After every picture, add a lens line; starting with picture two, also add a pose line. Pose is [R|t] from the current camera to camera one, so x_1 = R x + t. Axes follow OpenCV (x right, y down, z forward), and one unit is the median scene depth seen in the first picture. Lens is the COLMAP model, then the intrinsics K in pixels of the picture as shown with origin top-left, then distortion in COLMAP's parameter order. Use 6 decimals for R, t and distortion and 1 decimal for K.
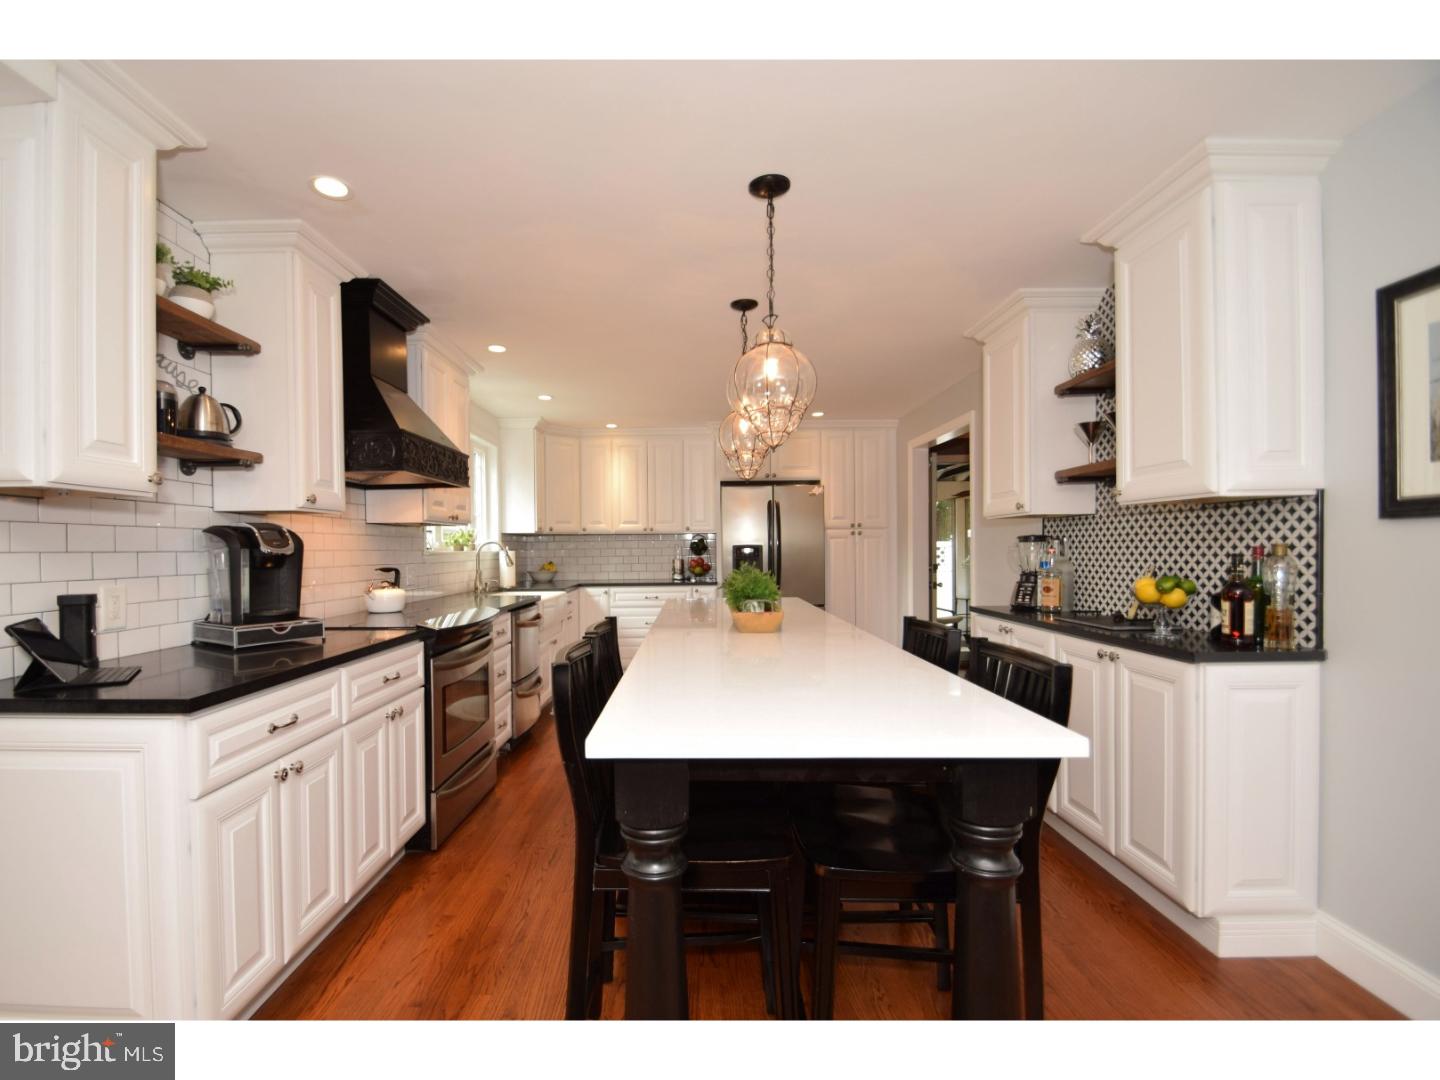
lens RADIAL K [[640.4, 0, 664.7], [0, 640.4, 543.3], [0, 0, 1]] dist [-0.001356, -0.000554]
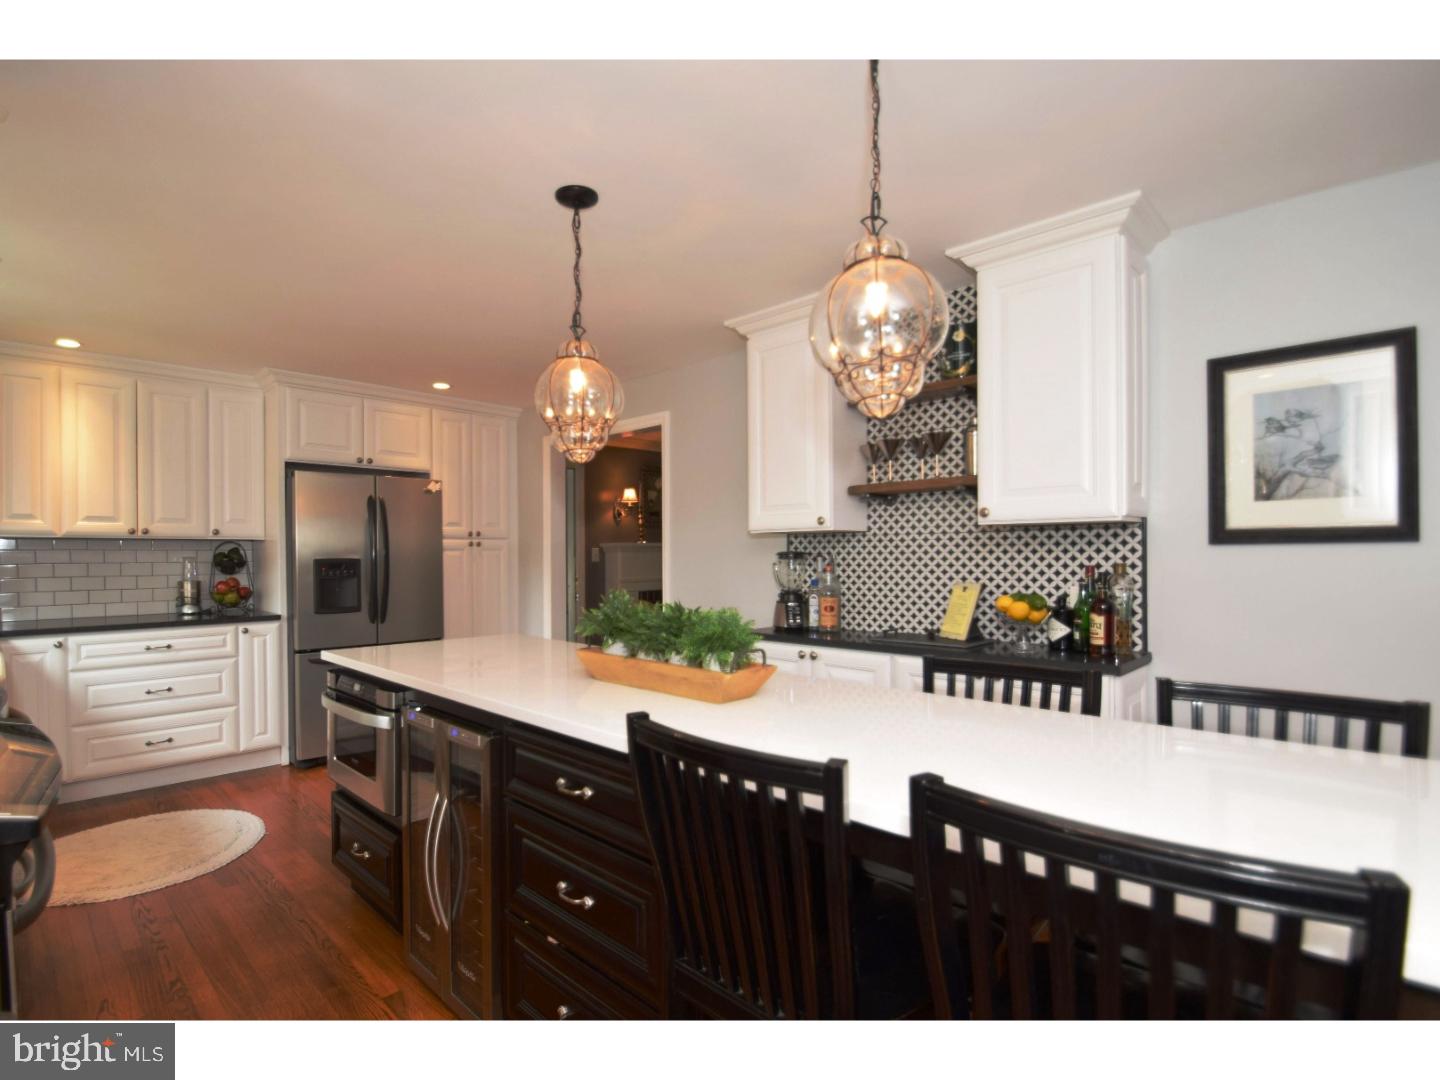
lens RADIAL K [[718.8, 0, 720.5], [0, 718.8, 546.7], [0, 0, 1]] dist [-0.002046, -0.000901]
pose [[0.701501, 0.015548, 0.712499, -0.243478], [-0.006802, 0.999863, -0.015122, -0.002694], [-0.712636, 0.005761, 0.701510, 0.315109]]
